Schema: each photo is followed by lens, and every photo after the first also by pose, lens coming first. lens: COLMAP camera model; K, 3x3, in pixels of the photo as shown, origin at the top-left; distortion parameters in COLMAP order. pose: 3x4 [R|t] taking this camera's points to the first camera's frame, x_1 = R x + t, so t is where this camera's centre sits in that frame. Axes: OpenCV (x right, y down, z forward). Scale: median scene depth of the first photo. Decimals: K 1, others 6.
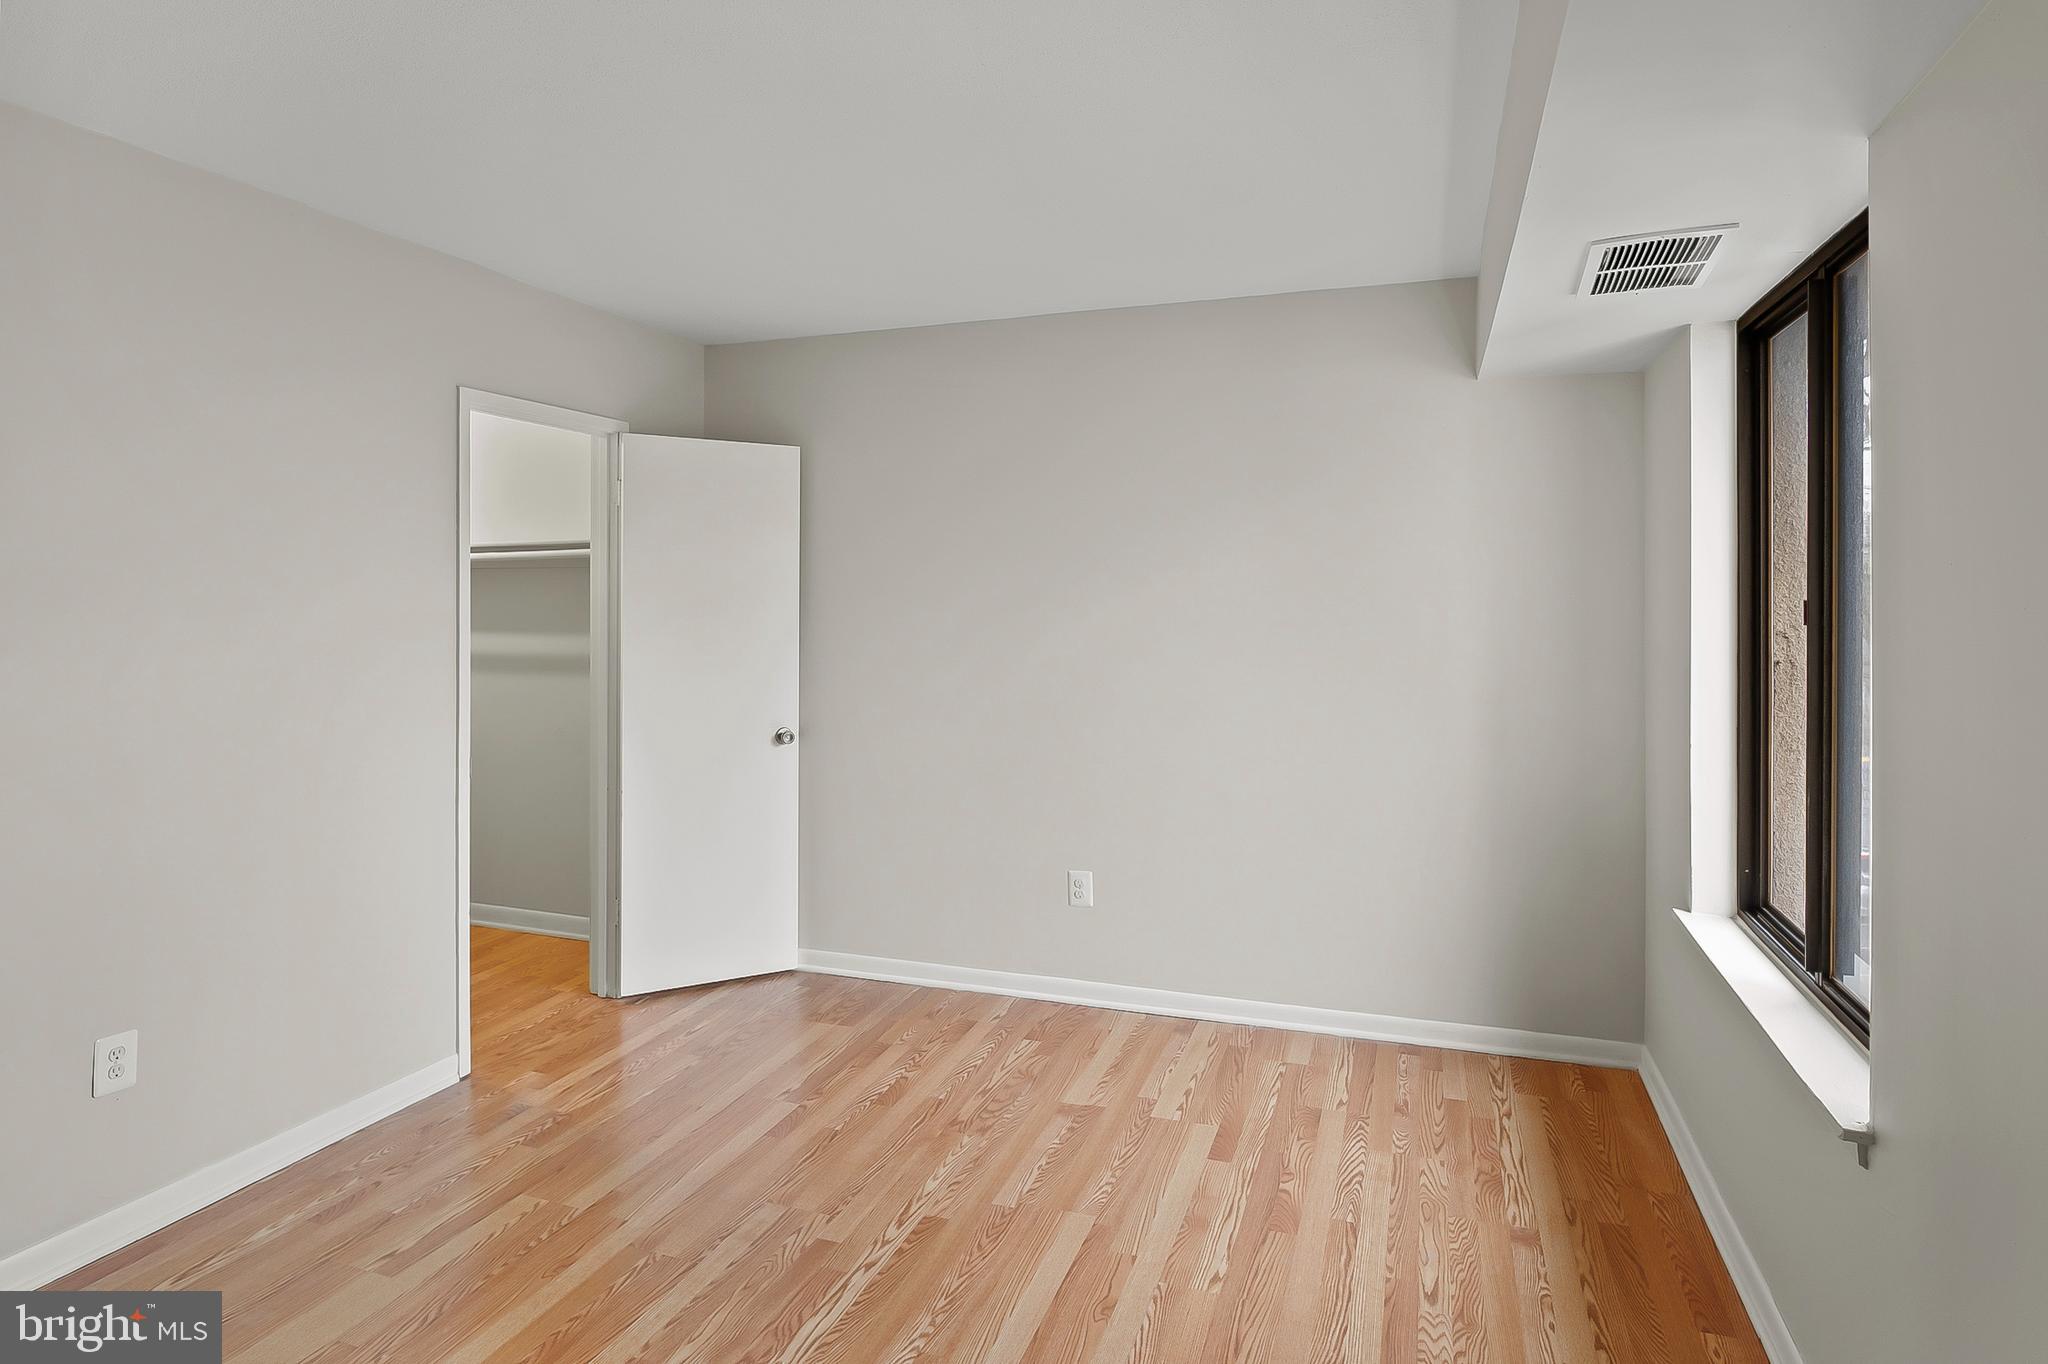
lens RADIAL K [[1110.4, 0, 1022.3], [0, 1110.4, 673.9], [0, 0, 1]] dist [-0.001818, -0.004280]
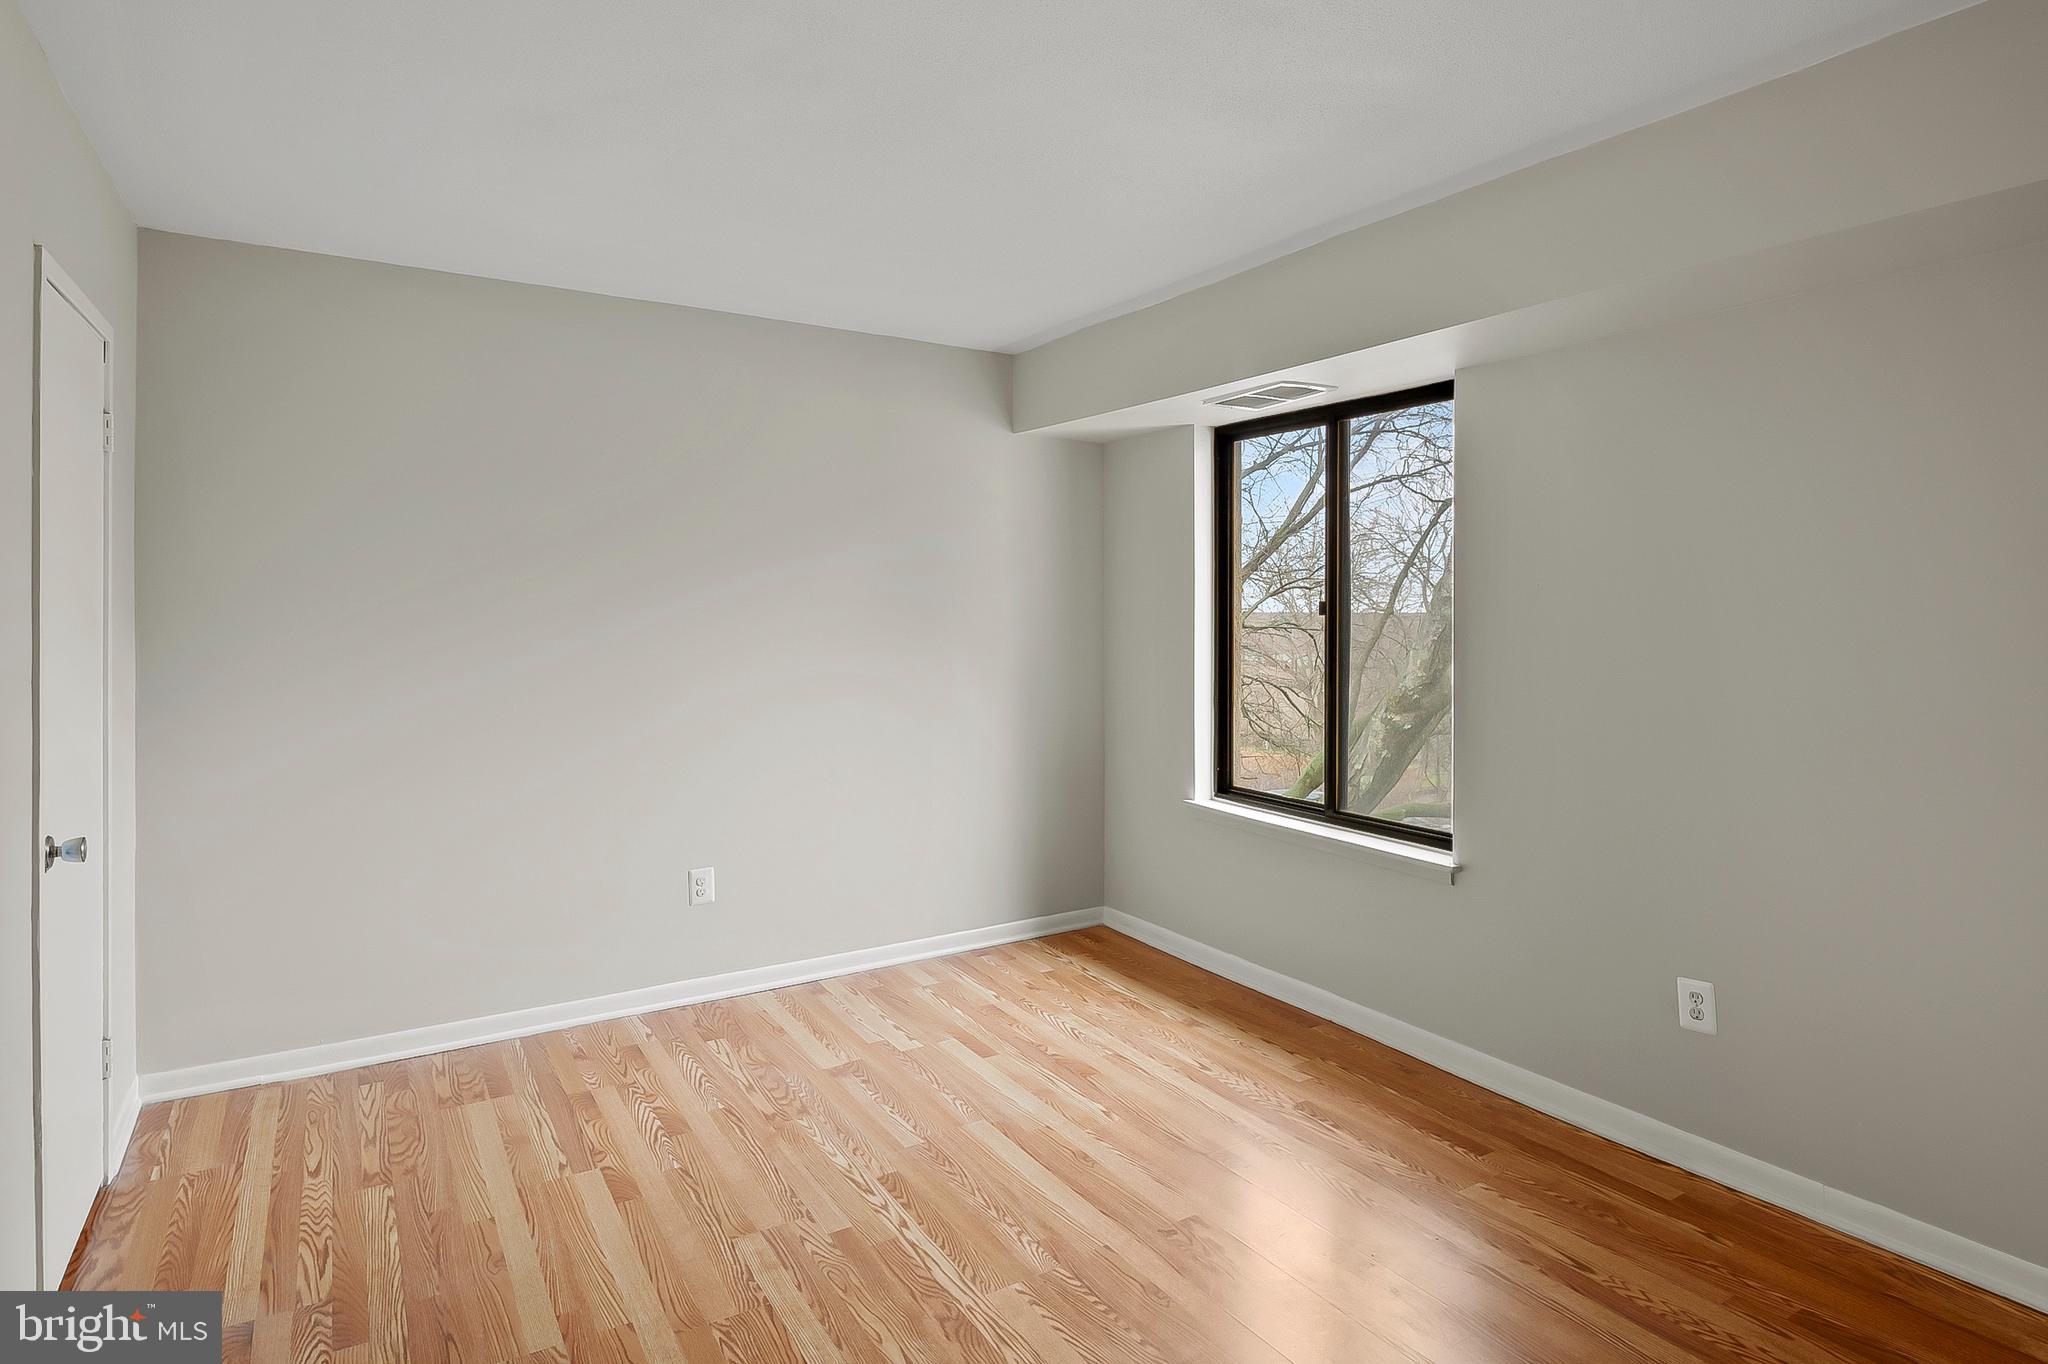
lens RADIAL K [[1110.4, 0, 1011.8], [0, 1110.4, 685.2], [0, 0, 1]] dist [-0.001818, -0.004280]
pose [[0.621840, -0.054731, 0.781229, -0.745498], [0.046138, 0.998383, 0.033220, -0.010194], [-0.781784, 0.015387, 0.623360, 0.212724]]
